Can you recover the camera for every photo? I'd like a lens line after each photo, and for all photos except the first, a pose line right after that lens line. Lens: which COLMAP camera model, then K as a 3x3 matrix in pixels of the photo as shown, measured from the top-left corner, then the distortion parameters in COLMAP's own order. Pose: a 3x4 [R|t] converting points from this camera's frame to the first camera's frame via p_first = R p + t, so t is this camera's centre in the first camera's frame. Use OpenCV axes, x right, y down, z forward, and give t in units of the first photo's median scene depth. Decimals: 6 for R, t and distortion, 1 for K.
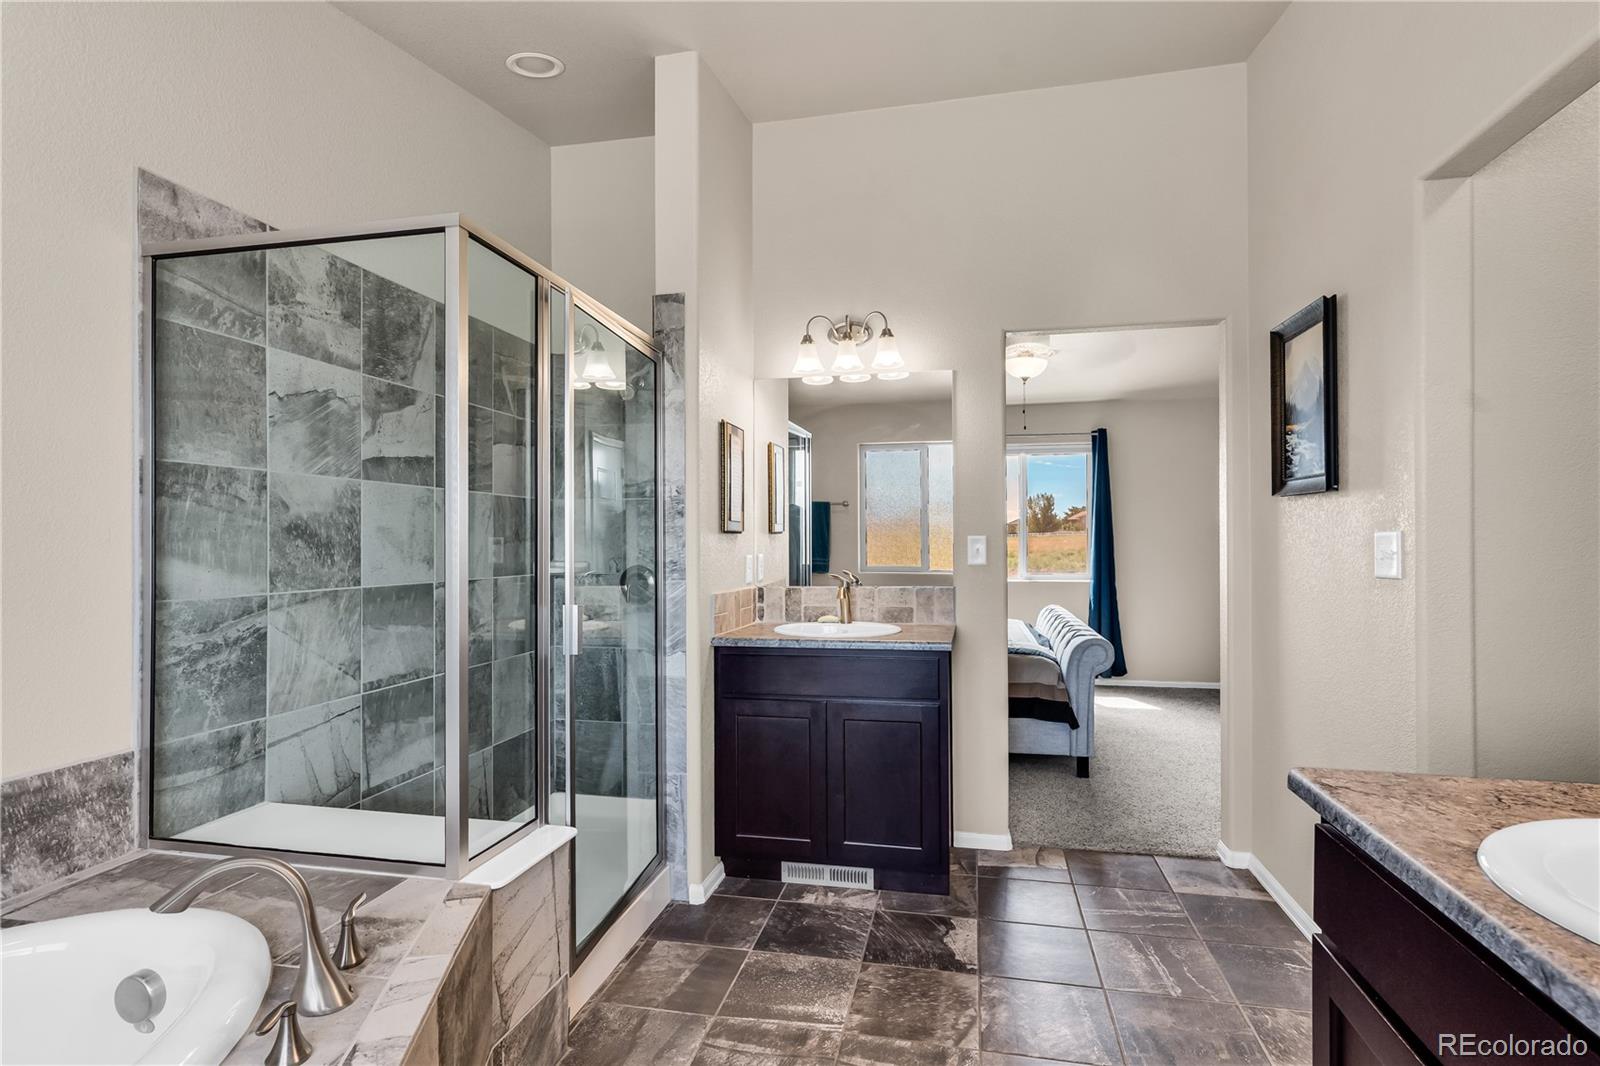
lens RADIAL K [[760.2, 0, 800.1], [0, 760.2, 534.2], [0, 0, 1]] dist [-0.003163, 0.000033]
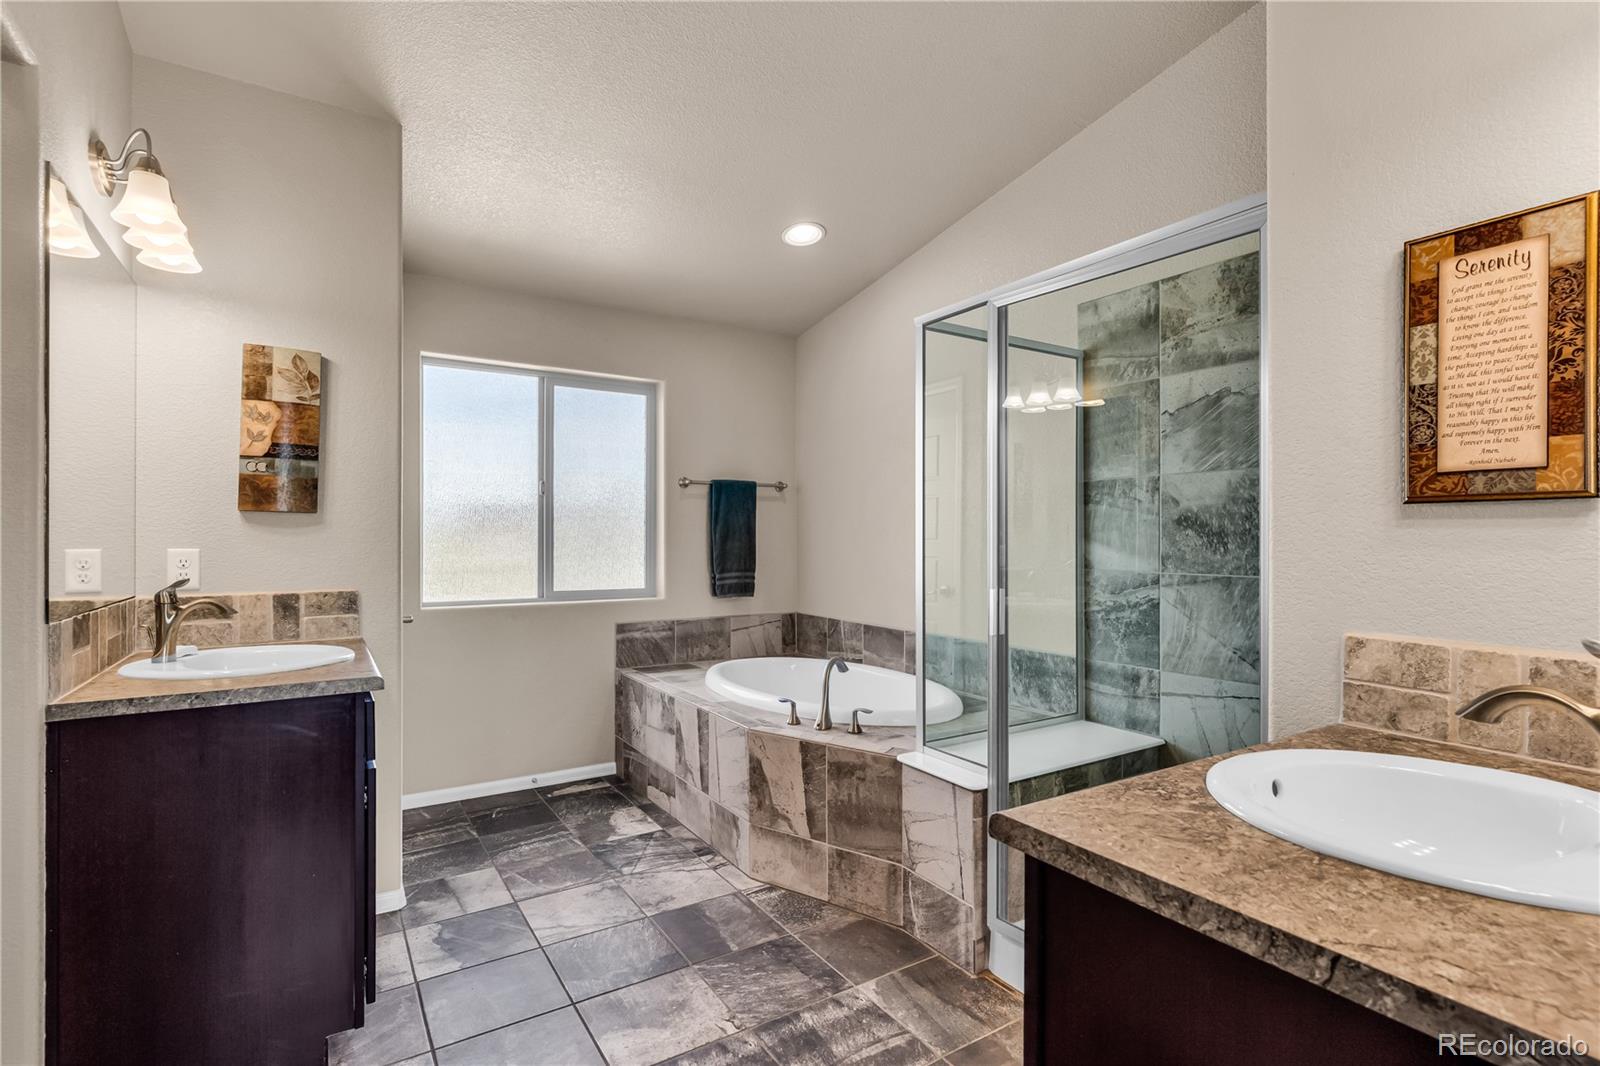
lens RADIAL K [[760.2, 0, 796.1], [0, 760.2, 537.1], [0, 0, 1]] dist [-0.003163, 0.000033]
pose [[-0.704098, -0.000242, -0.710103, 0.630814], [0.008350, 0.999928, -0.008621, 0.025176], [0.710054, -0.012000, -0.704045, 1.478277]]
